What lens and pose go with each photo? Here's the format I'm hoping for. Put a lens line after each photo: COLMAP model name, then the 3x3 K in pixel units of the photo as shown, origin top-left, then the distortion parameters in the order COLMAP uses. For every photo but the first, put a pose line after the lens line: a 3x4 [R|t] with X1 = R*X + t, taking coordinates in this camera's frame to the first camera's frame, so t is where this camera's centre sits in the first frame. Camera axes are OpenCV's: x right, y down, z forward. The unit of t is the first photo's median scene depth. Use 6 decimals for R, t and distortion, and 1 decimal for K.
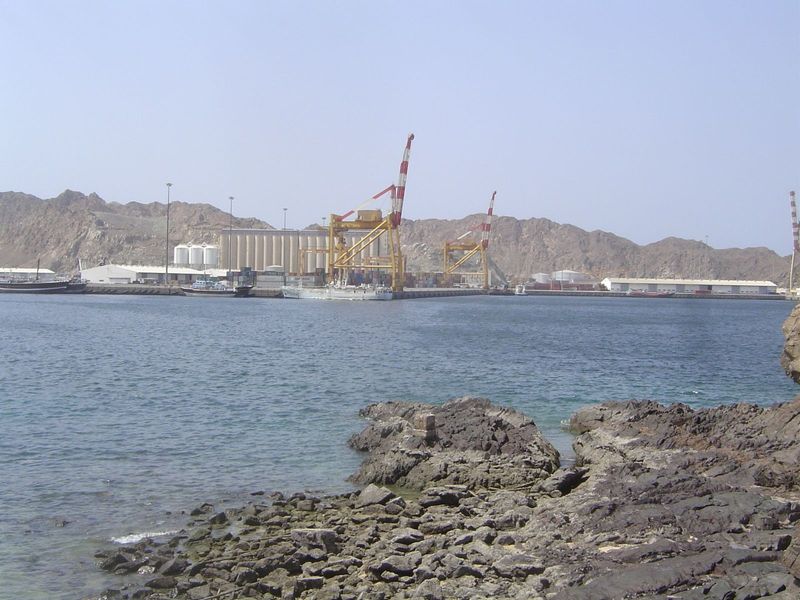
lens RADIAL K [[1181.7, 0, 399.9], [0, 1181.7, 300.7], [0, 0, 1]] dist [-0.011728, 0.000000]
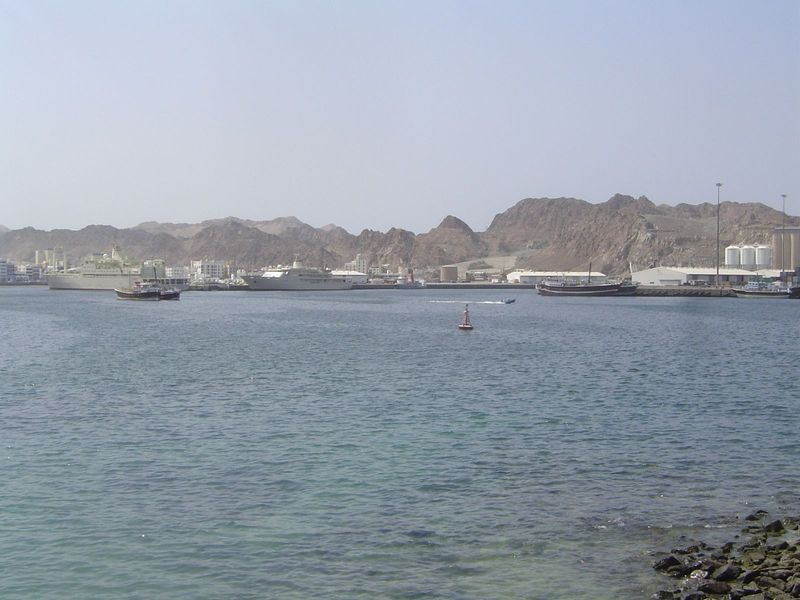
lens RADIAL K [[1181.7, 0, 399.9], [0, 1181.7, 299.6], [0, 0, 1]] dist [-0.011728, 0.000000]
pose [[0.936340, -0.007072, -0.351024, -0.100200], [0.006943, 0.999975, -0.001628, -0.002694], [0.351027, -0.000913, 0.936365, -0.017131]]
